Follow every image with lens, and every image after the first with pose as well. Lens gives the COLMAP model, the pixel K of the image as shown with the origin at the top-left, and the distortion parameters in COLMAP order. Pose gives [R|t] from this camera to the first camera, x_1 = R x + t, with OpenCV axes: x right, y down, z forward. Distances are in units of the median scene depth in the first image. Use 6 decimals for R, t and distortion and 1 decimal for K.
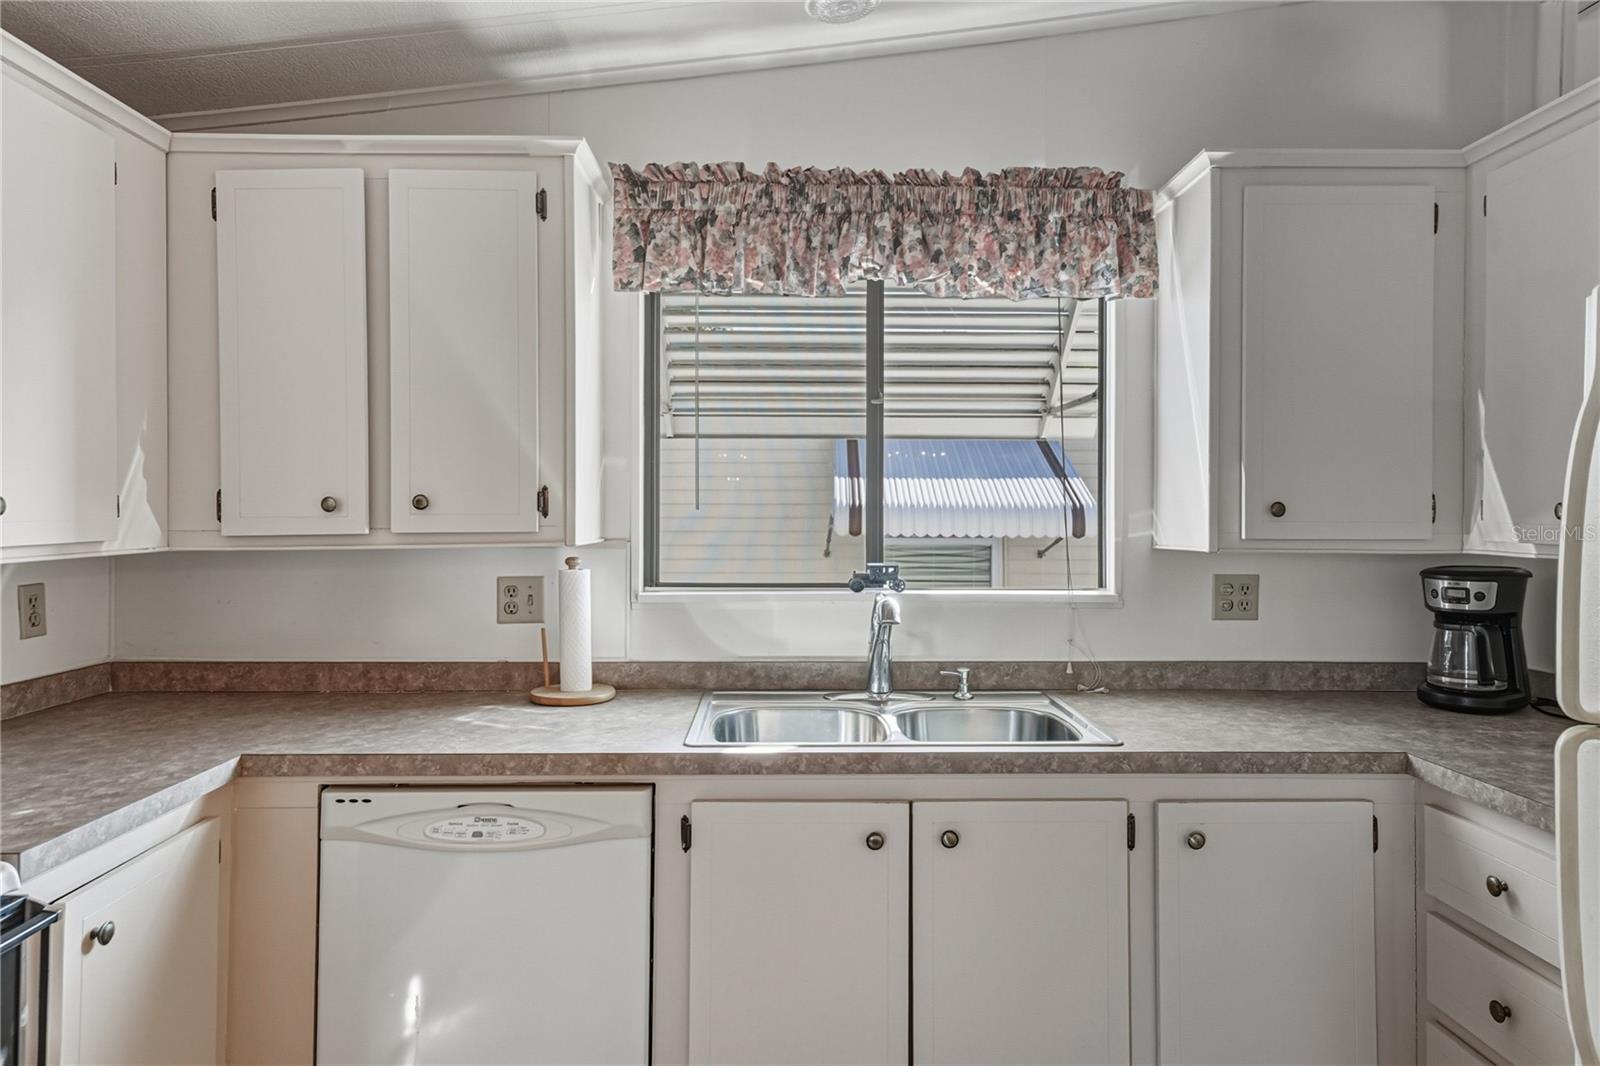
lens RADIAL K [[1018.0, 0, 816.3], [0, 1018.0, 511.8], [0, 0, 1]] dist [0.033361, -0.003321]
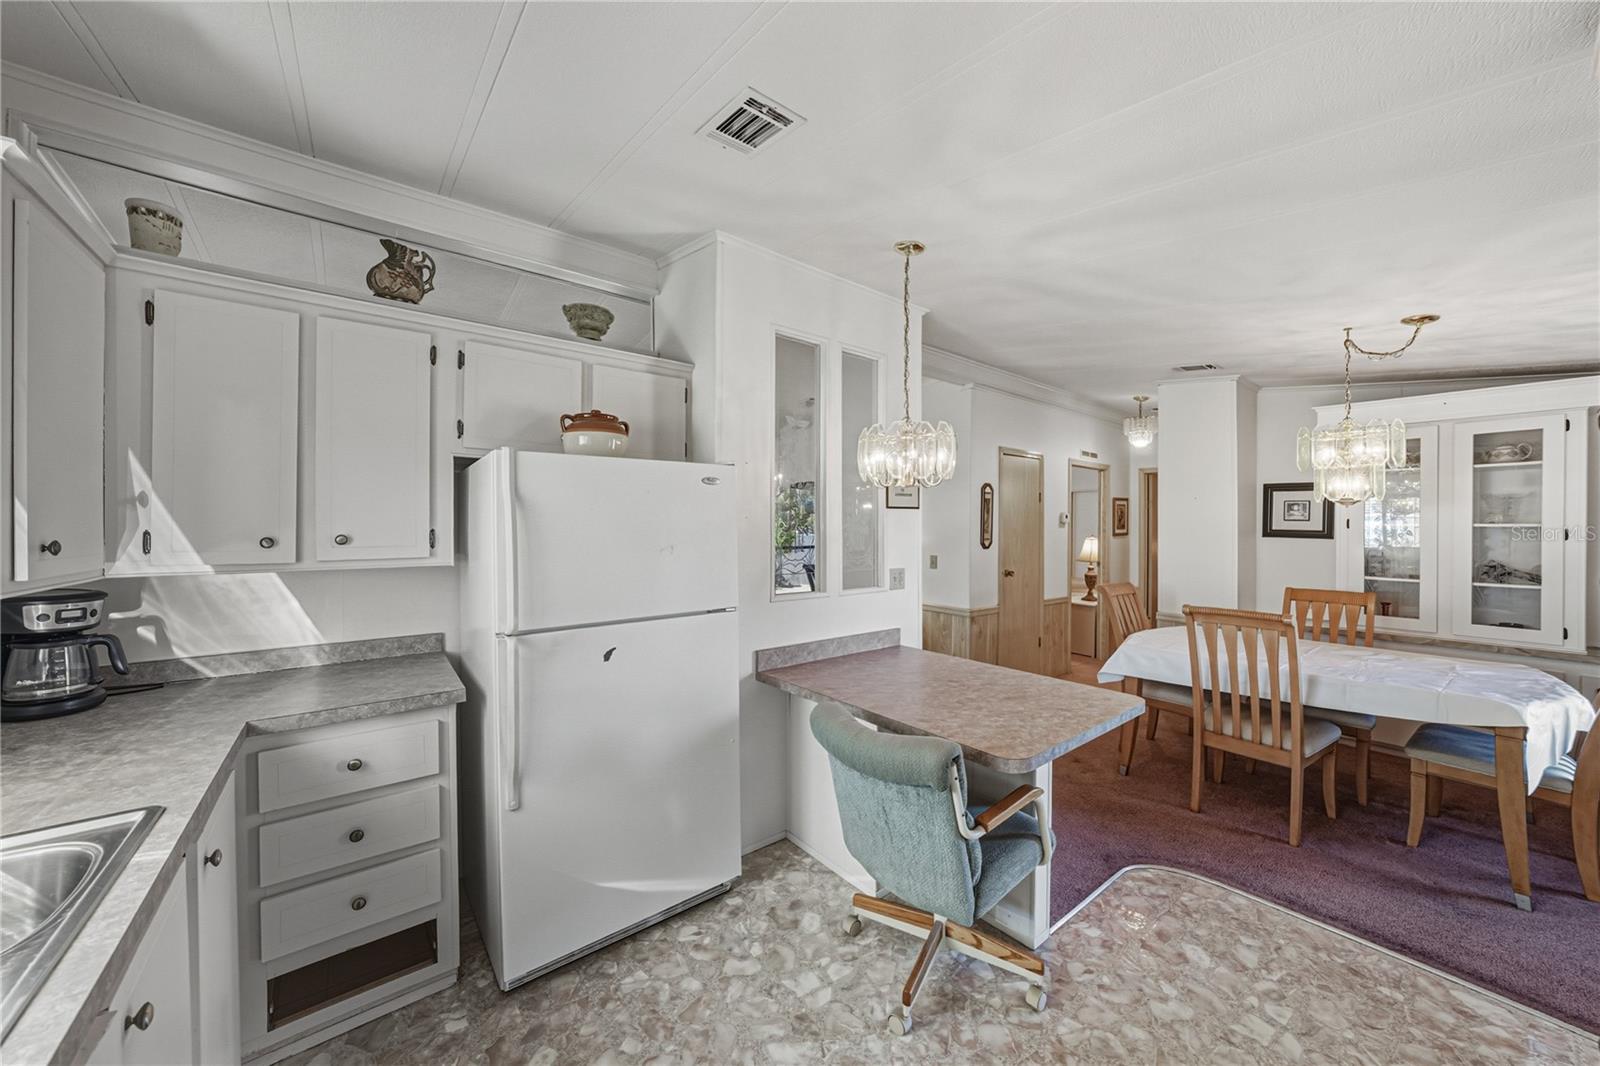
lens RADIAL K [[565.9, 0, 805.3], [0, 565.9, 521.4], [0, 0, 1]] dist [-0.024780, 0.000027]
pose [[-0.586227, 0.000059, 0.810147, -0.354992], [-0.006173, 0.999971, -0.004540, -0.027622], [-0.810124, -0.007663, -0.586209, 0.647585]]
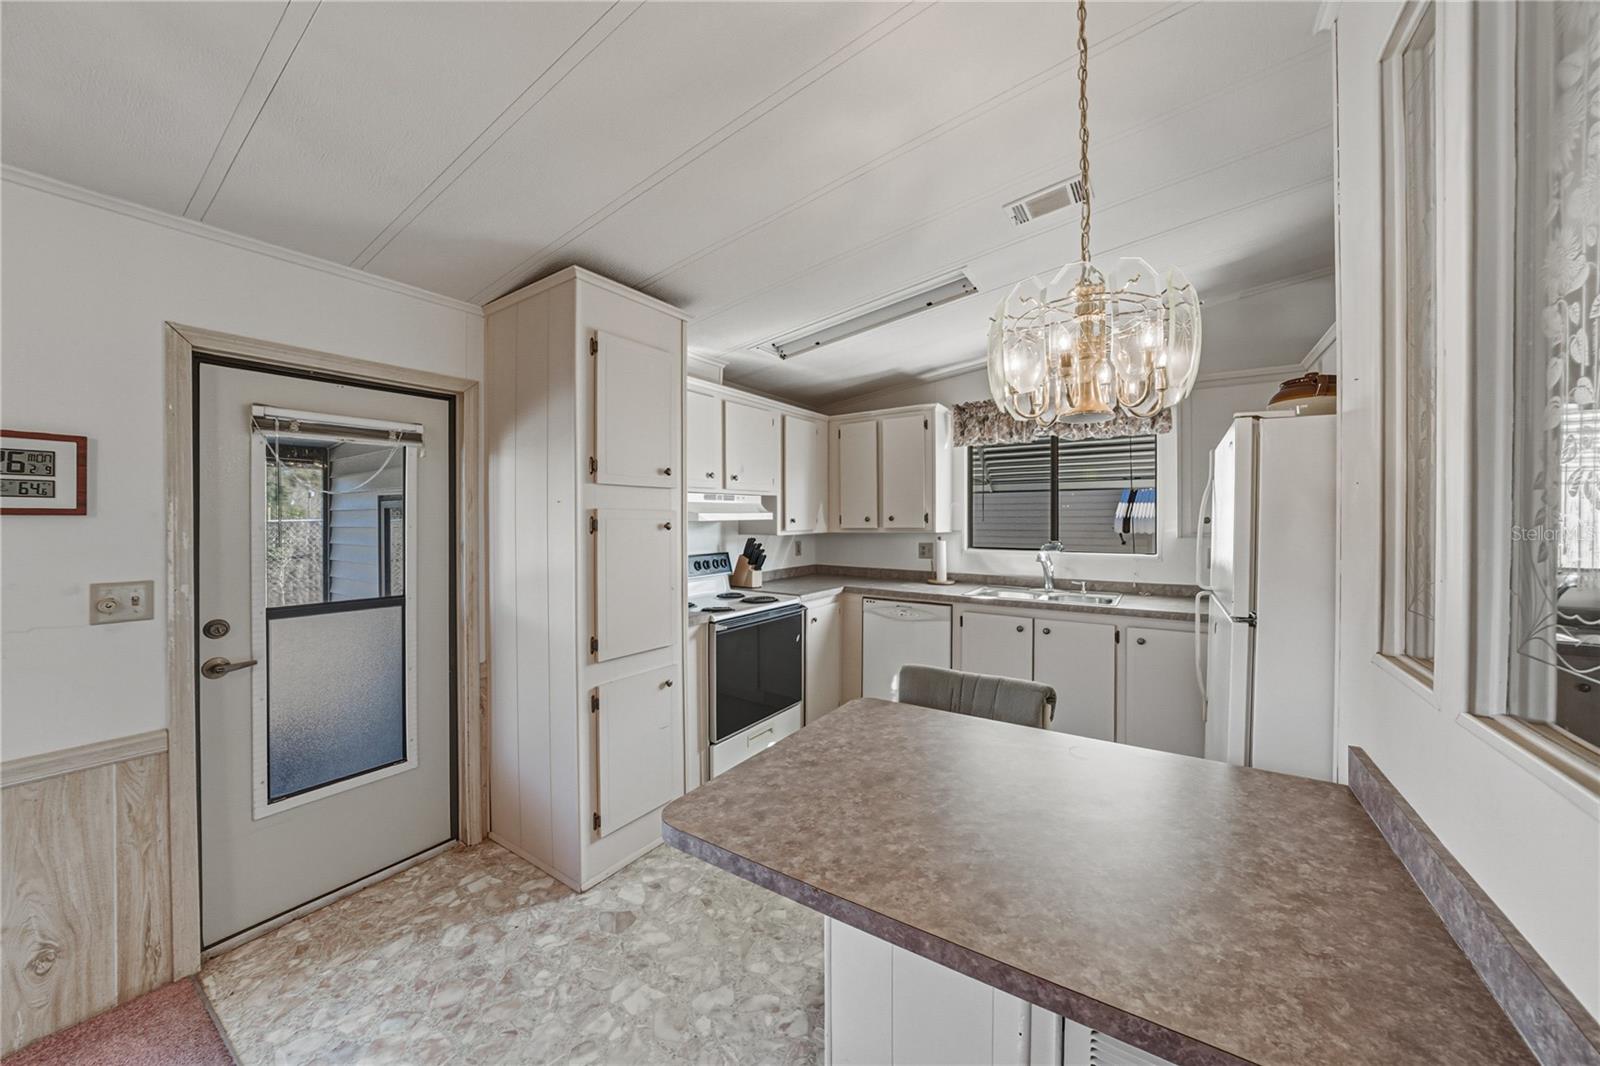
lens RADIAL K [[557.1, 0, 824.3], [0, 557.1, 520.2], [0, 0, 1]] dist [-0.019307, 0.004472]
pose [[0.836467, -0.001175, -0.548016, 0.369680], [0.001852, 0.999998, 0.000683, -0.005340], [0.548014, -0.001586, 0.836468, -0.550501]]
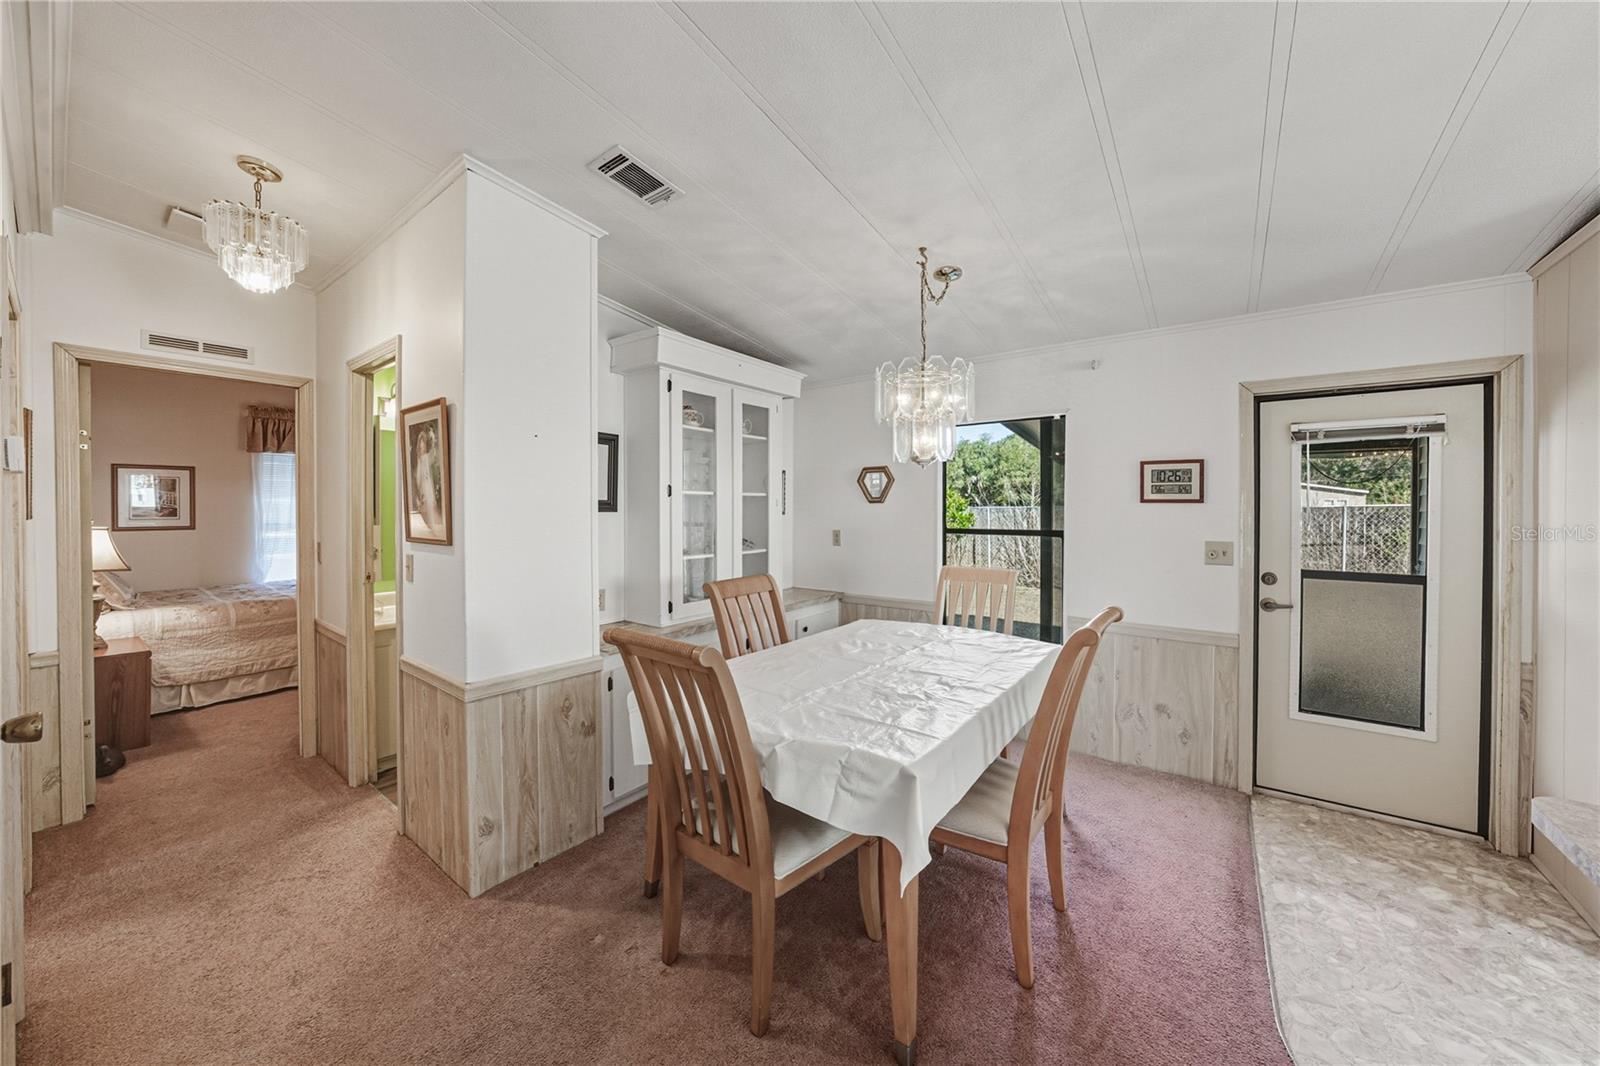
lens RADIAL K [[556.3, 0, 798.5], [0, 556.3, 512.0], [0, 0, 1]] dist [-0.037450, 0.008922]
pose [[-0.615844, 0.008423, -0.787823, 0.698233], [0.000946, 0.999950, 0.009952, -0.005267], [0.787868, 0.005384, -0.615821, -0.461986]]
